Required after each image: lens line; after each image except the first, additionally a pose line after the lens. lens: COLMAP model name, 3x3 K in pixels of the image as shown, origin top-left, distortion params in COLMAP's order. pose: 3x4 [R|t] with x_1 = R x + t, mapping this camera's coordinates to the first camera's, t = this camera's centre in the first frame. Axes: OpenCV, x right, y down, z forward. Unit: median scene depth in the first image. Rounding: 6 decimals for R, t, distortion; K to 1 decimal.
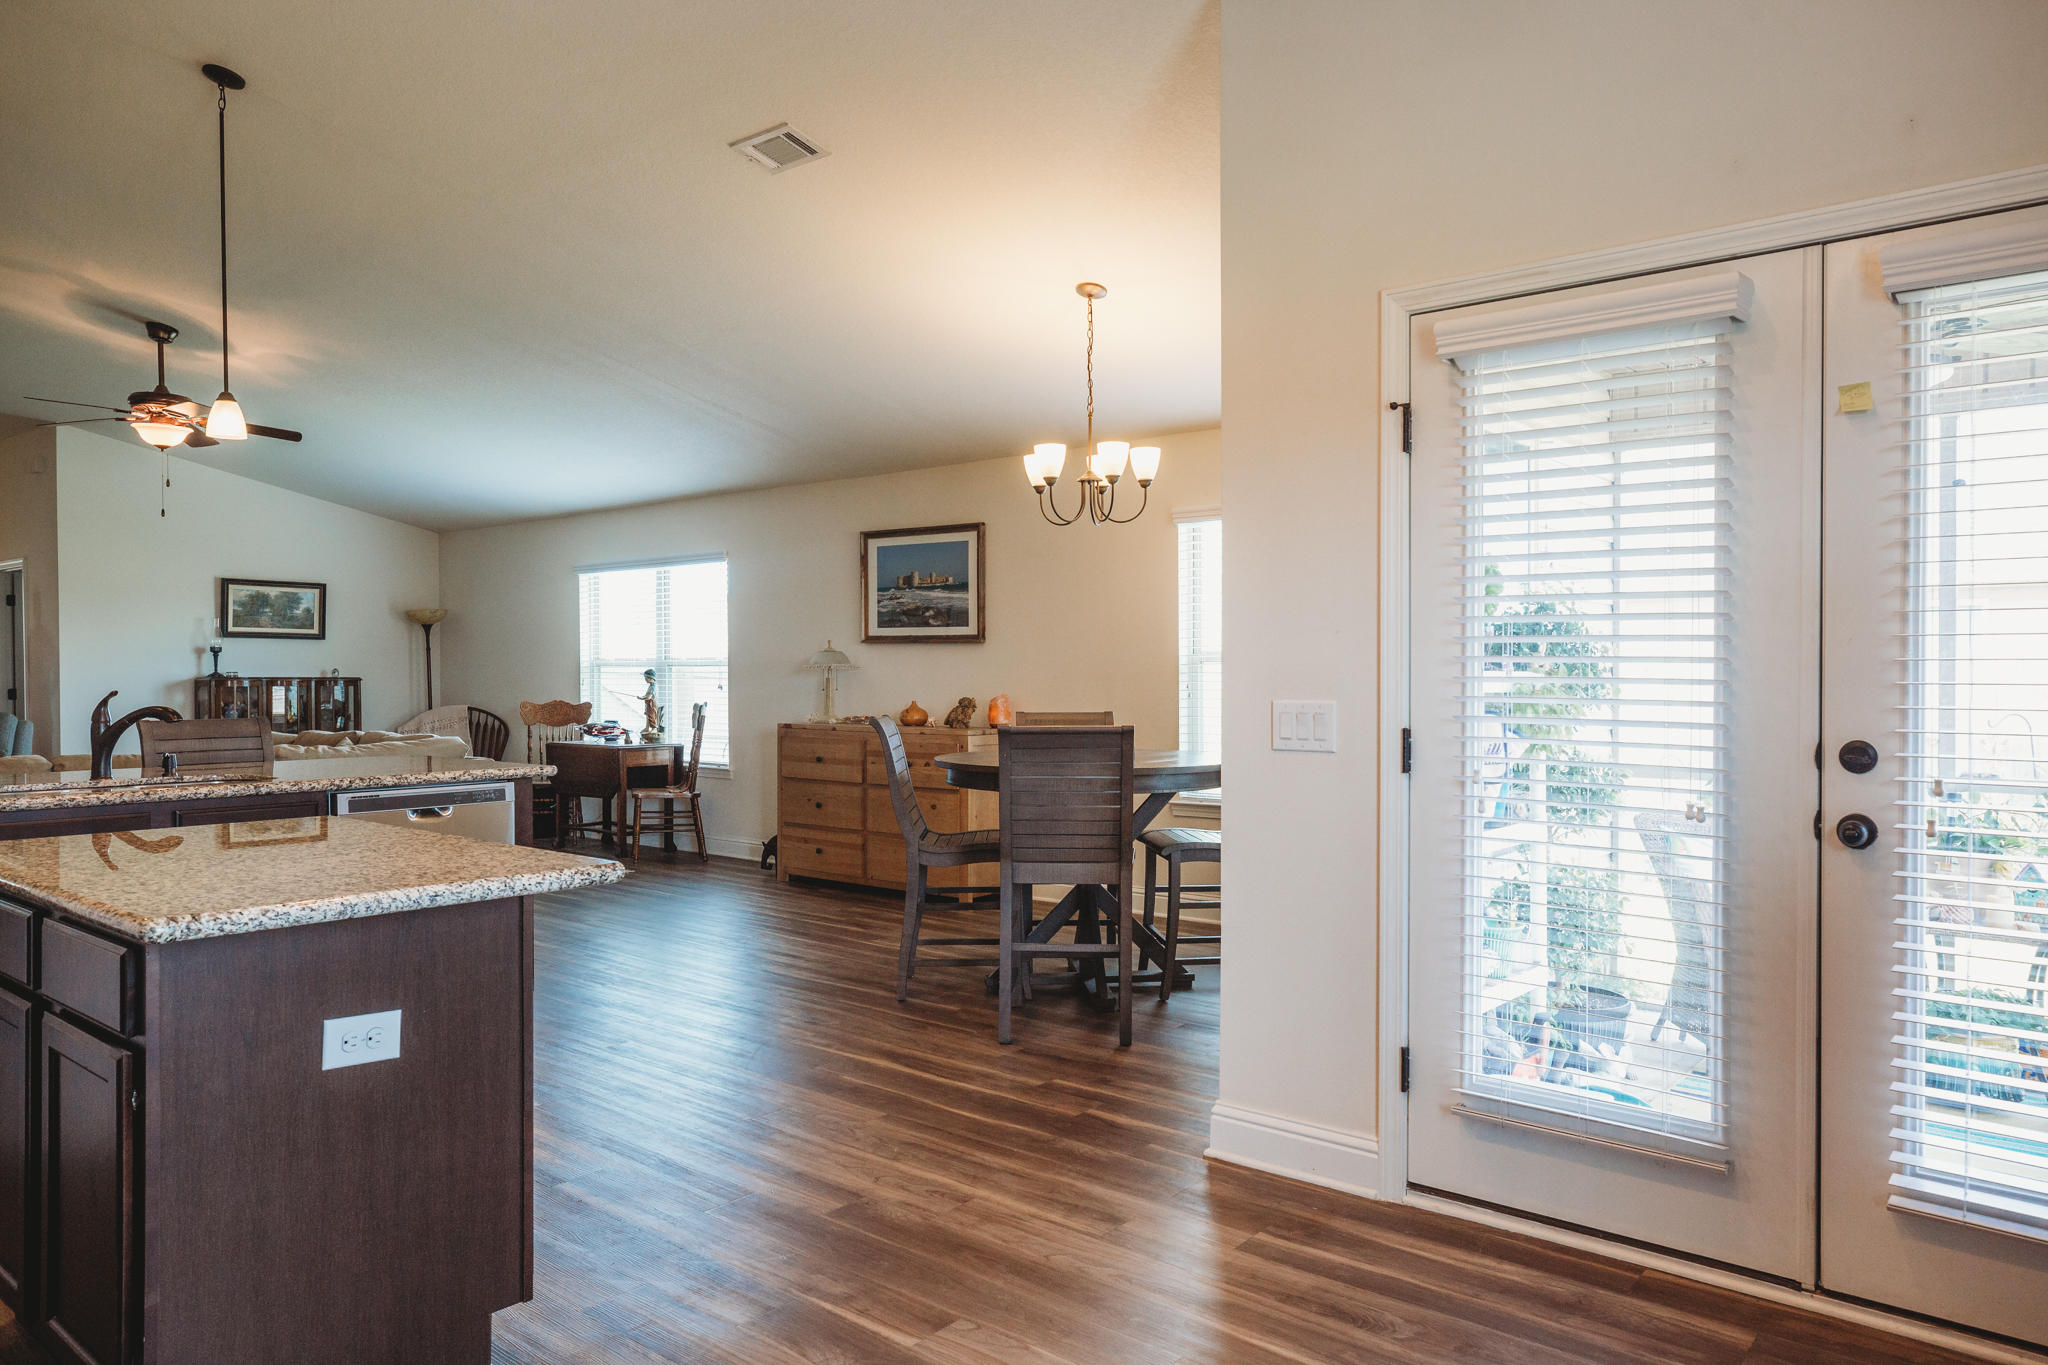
lens RADIAL K [[1356.5, 0, 1037.5], [0, 1356.5, 689.3], [0, 0, 1]] dist [-0.013458, 0.026101]
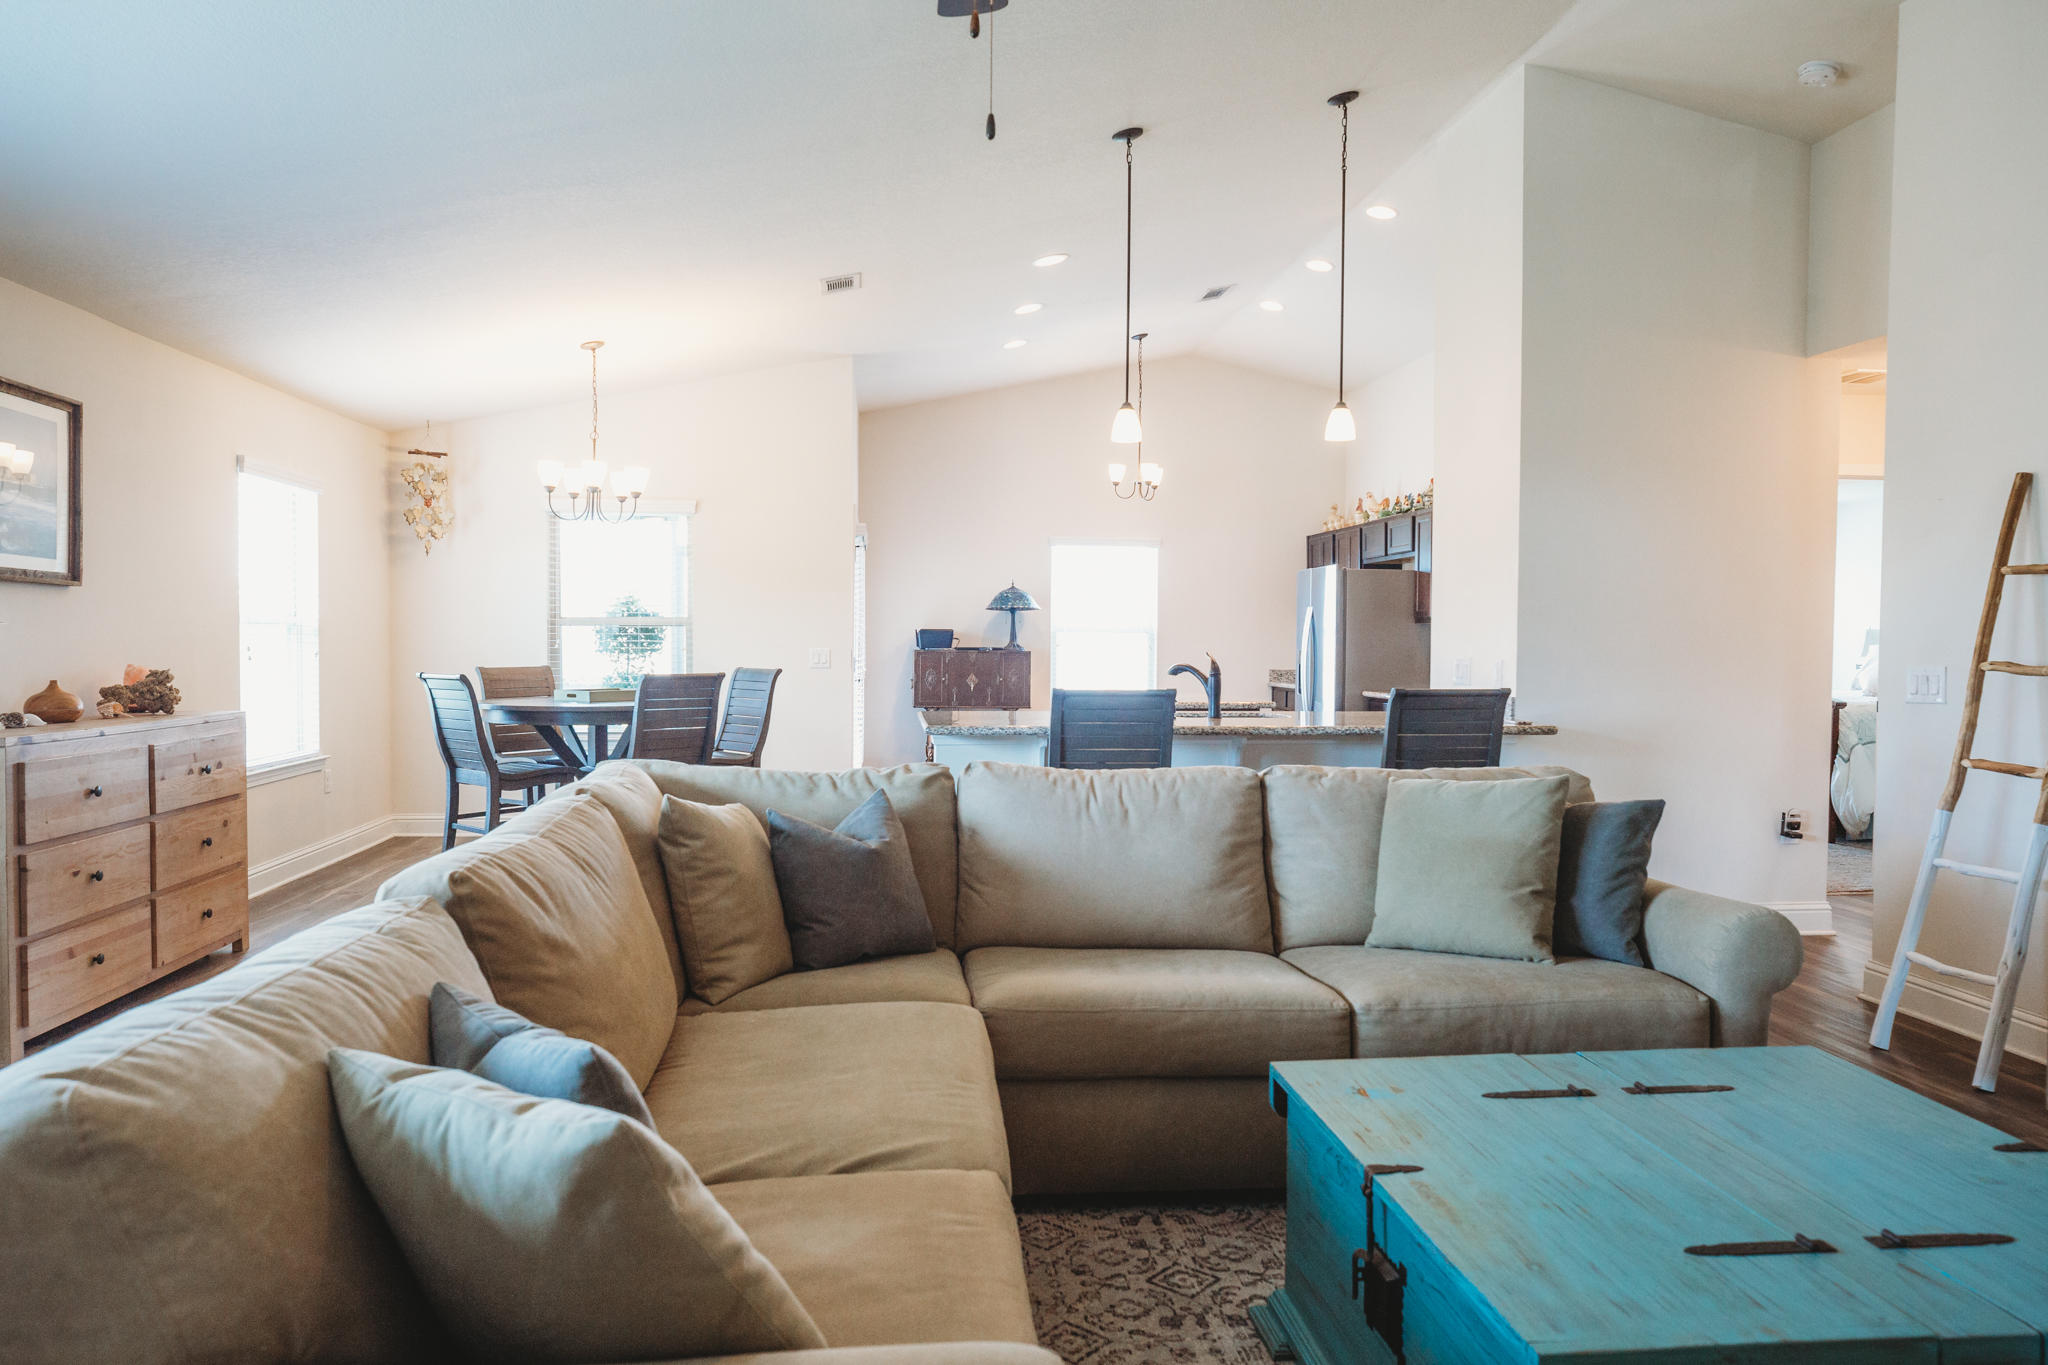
lens RADIAL K [[1356.5, 0, 1029.0], [0, 1356.5, 687.2], [0, 0, 1]] dist [-0.013458, 0.026101]
pose [[-0.718798, -0.028137, 0.694649, -0.695599], [0.001341, 0.999123, 0.041857, -0.010905], [-0.695217, 0.031019, -0.718130, 0.972866]]
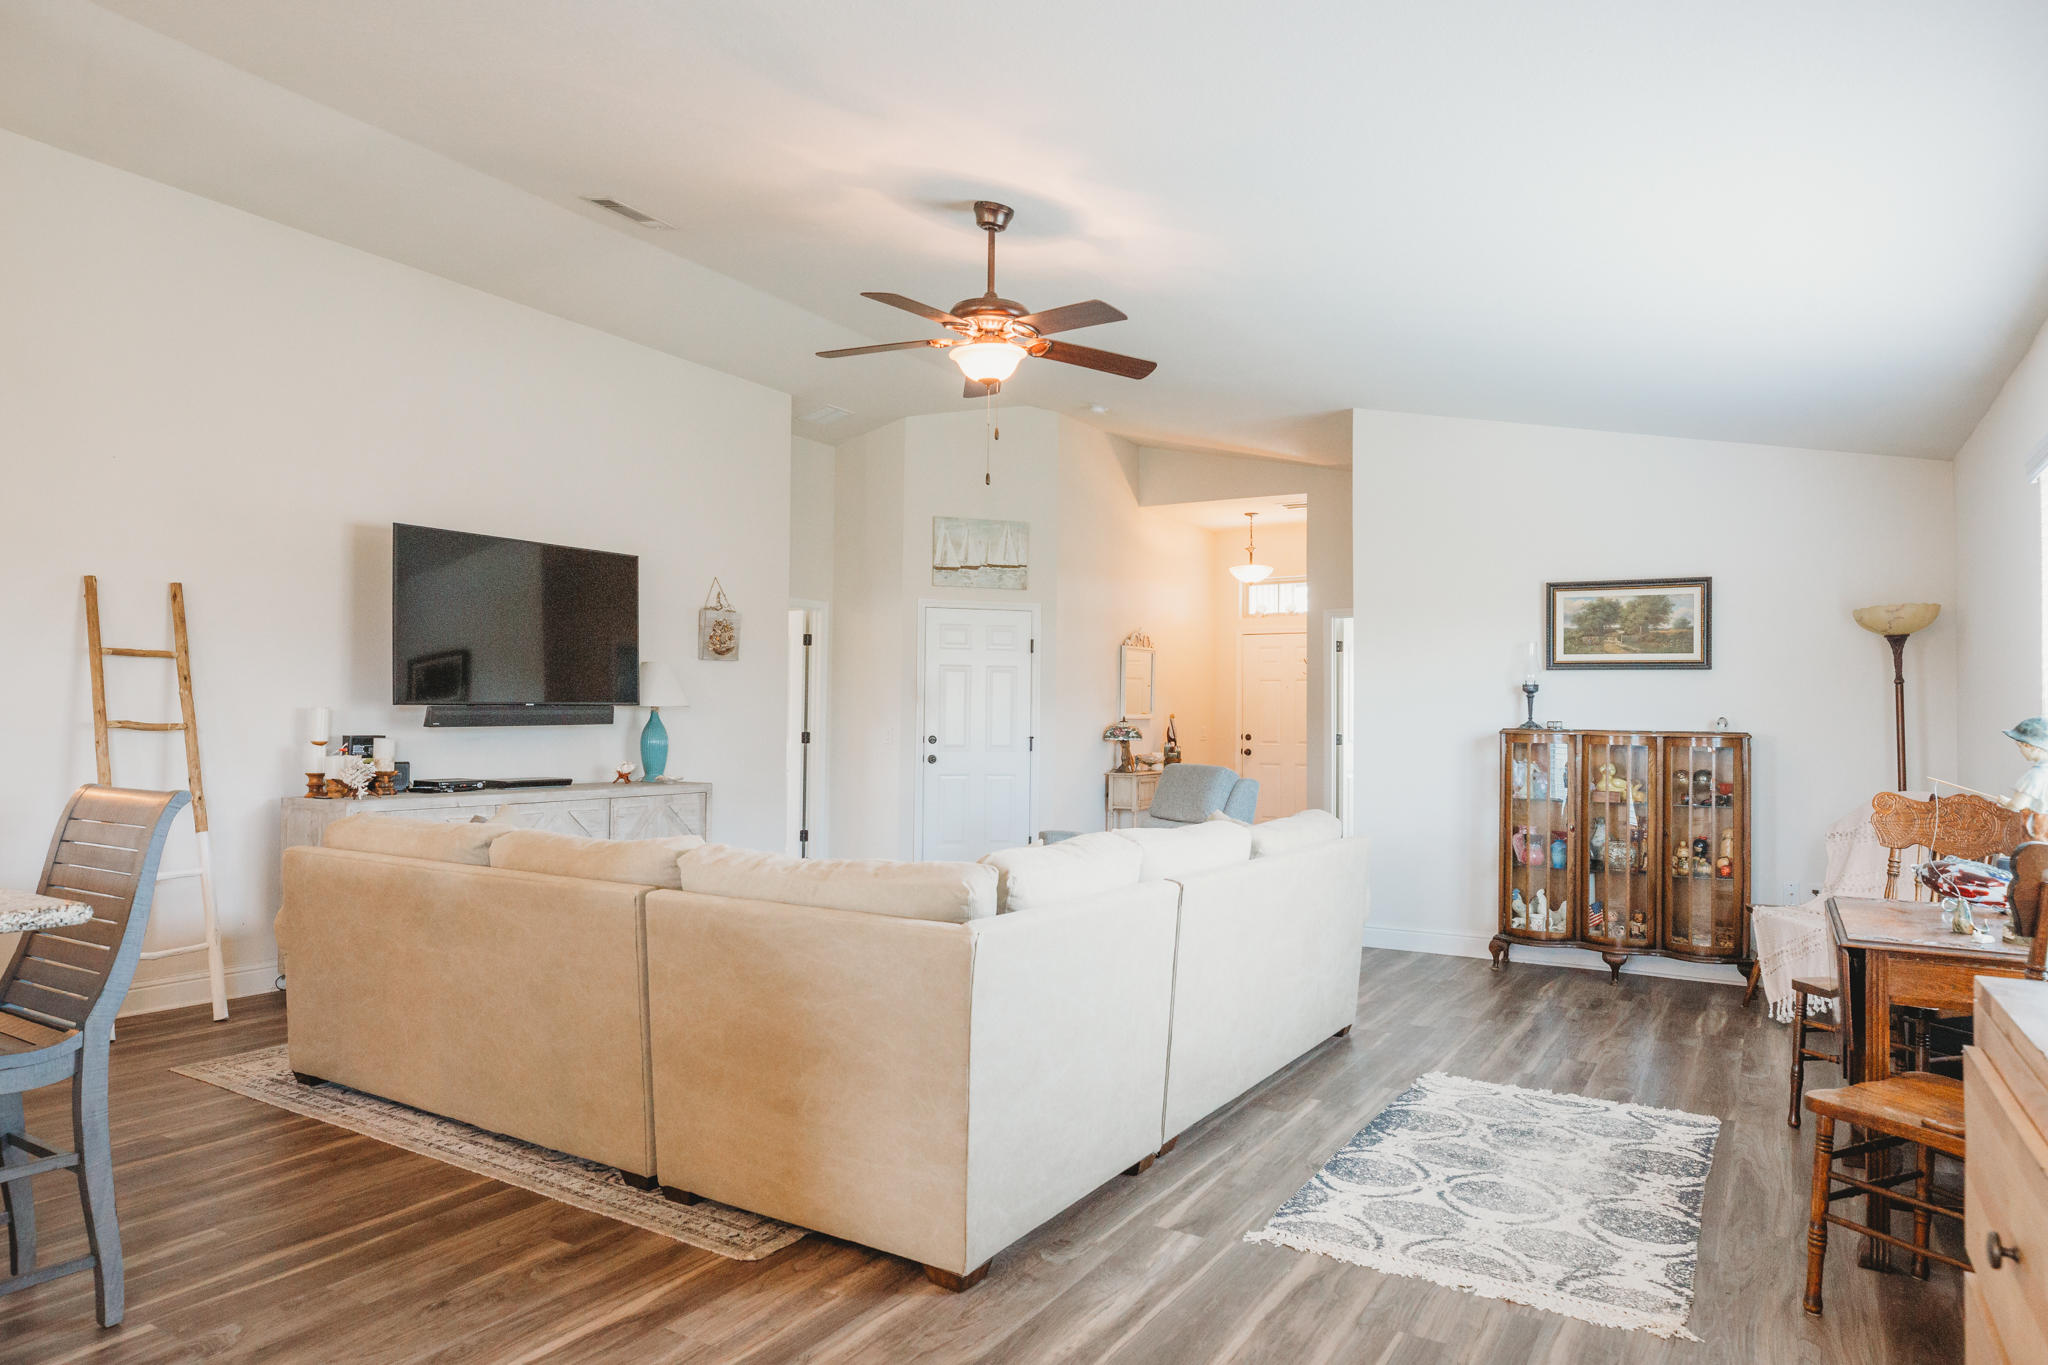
lens RADIAL K [[1252.9, 0, 1023.1], [0, 1252.9, 692.1], [0, 0, 1]] dist [-0.007699, 0.008988]
pose [[0.142317, -0.017753, -0.989662, -0.022197], [-0.021821, 0.999540, -0.021068, -0.009645], [0.989581, 0.024594, 0.141864, 0.739896]]
